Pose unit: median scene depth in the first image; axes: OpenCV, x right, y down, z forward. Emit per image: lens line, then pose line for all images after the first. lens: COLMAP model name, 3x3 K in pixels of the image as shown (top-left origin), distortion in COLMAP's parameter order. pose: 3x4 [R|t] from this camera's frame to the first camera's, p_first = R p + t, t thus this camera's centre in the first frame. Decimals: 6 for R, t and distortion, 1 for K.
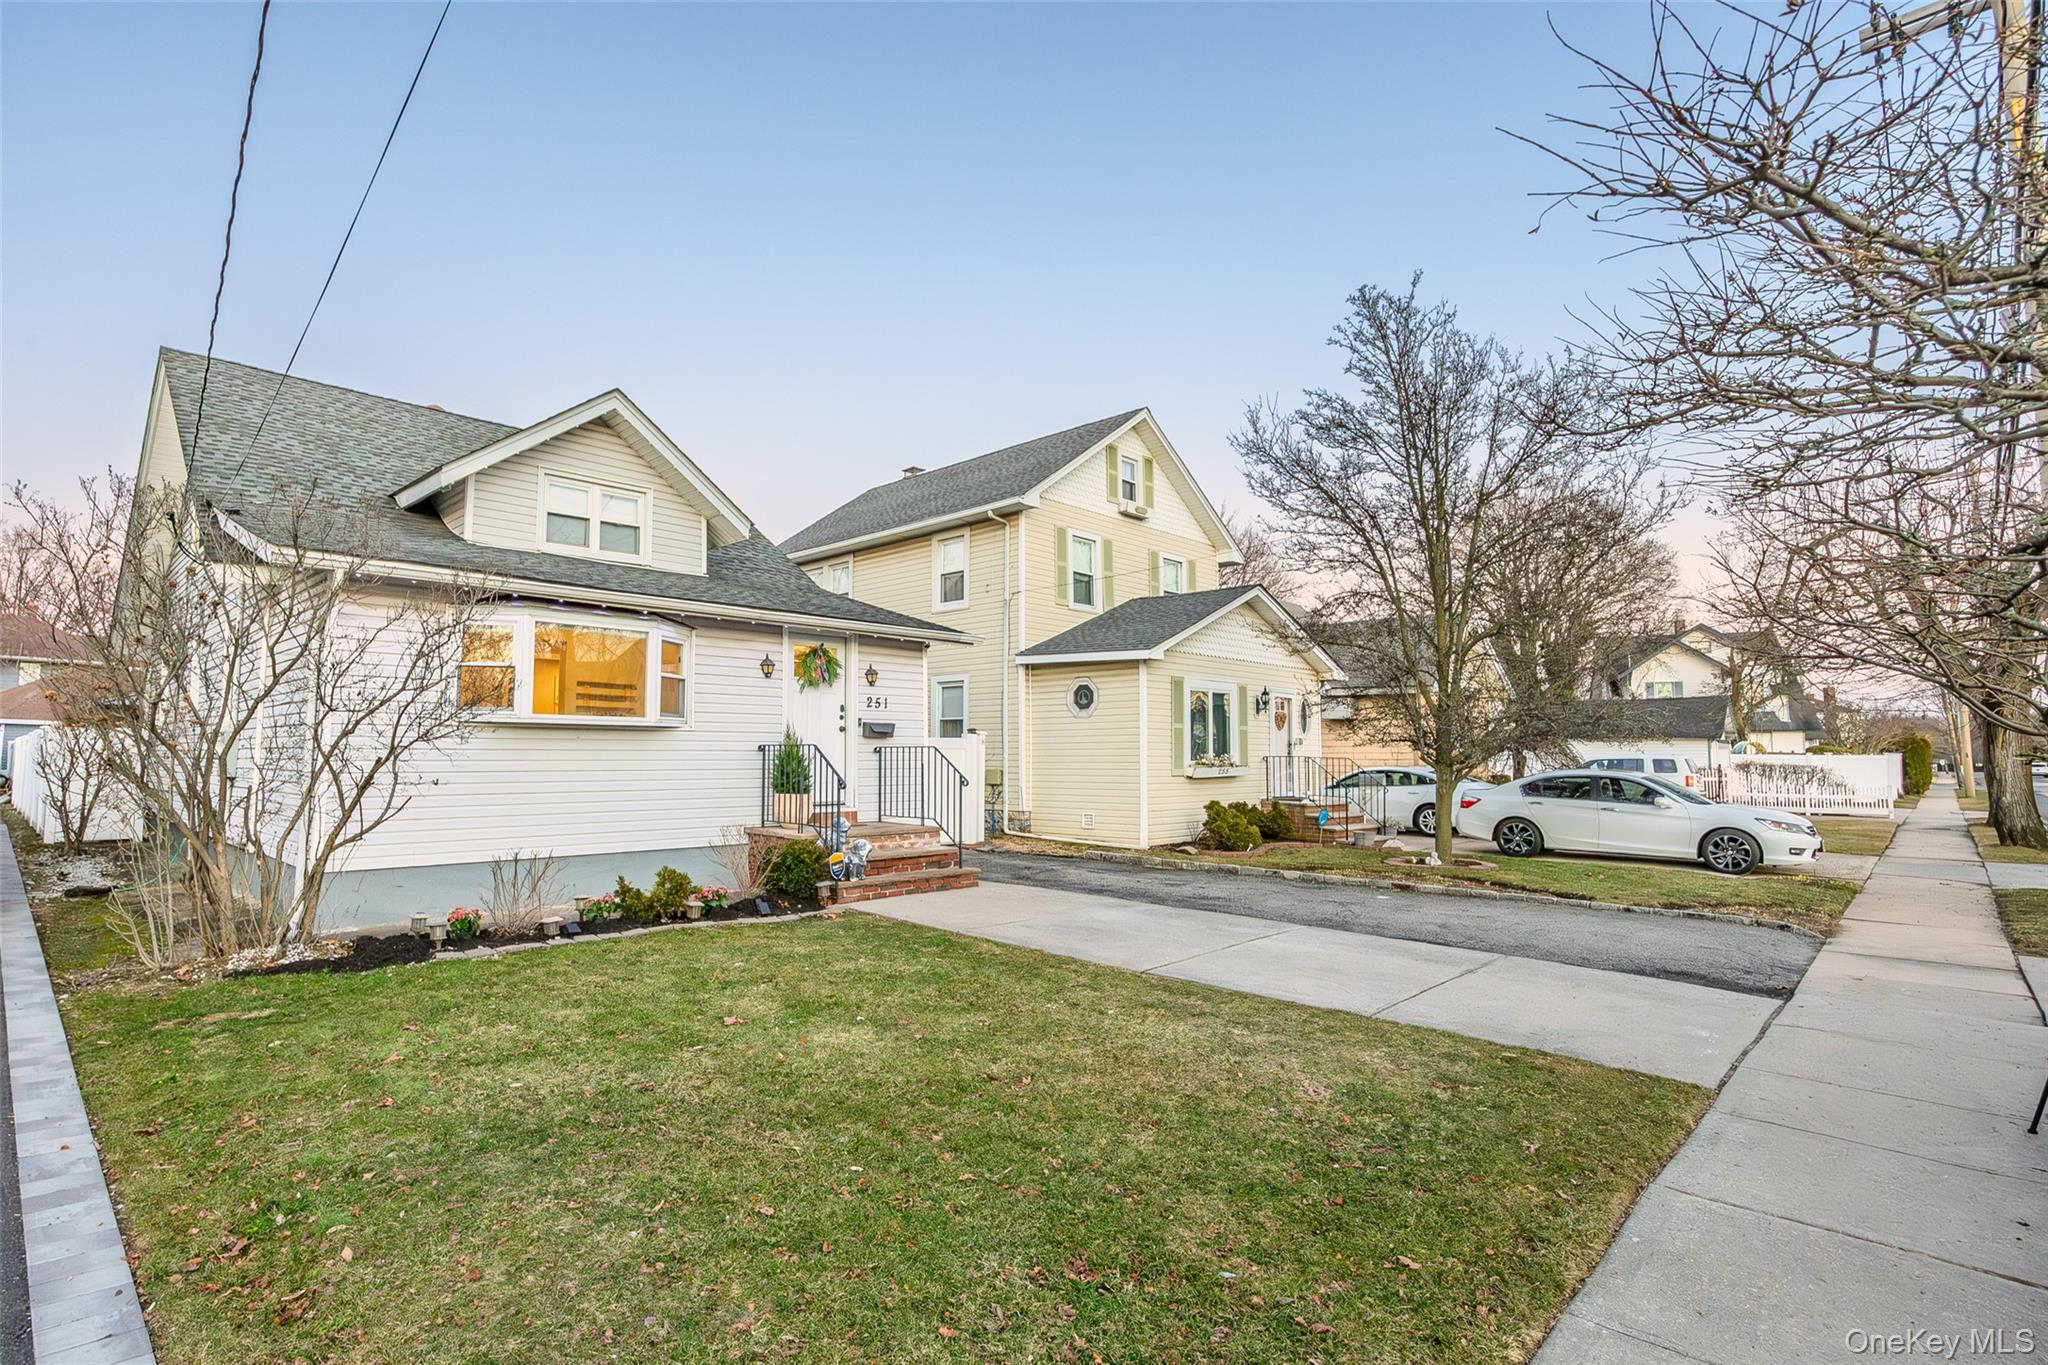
lens RADIAL K [[979.5, 0, 1024.0], [0, 979.5, 682.5], [0, 0, 1]] dist [-0.003761, -0.000241]
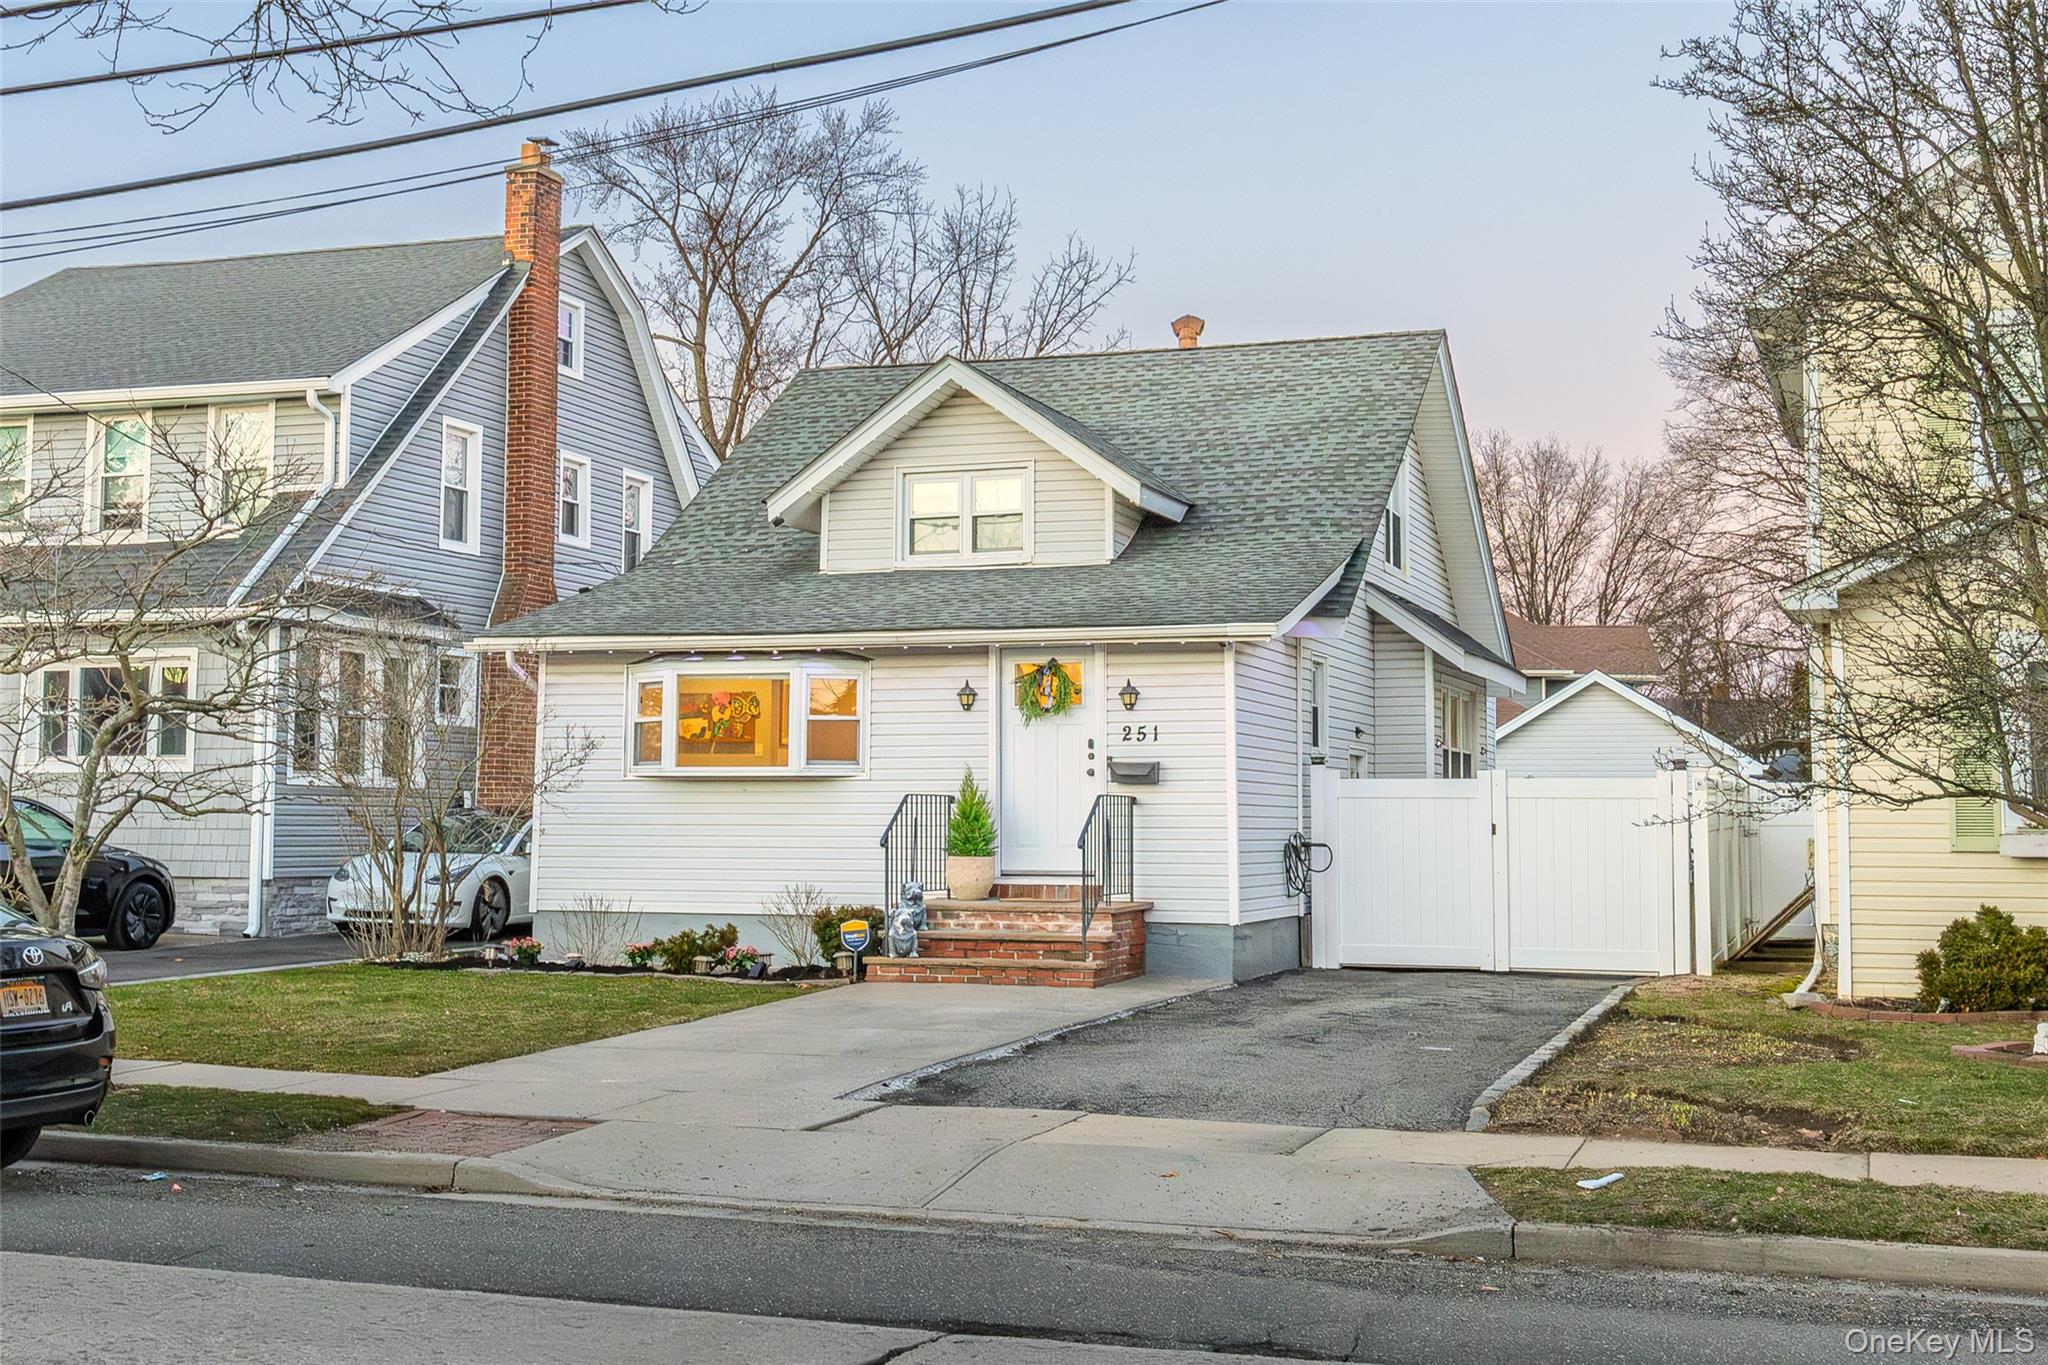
lens RADIAL K [[2506.8, 0, 1024.0], [0, 2506.8, 682.5], [0, 0, 1]] dist [0.140845, 0.000983]
pose [[0.438840, -0.050504, -0.897145, 1.535374], [0.064073, 0.997636, -0.024820, 0.025209], [0.896278, -0.046591, 0.441039, 0.142164]]
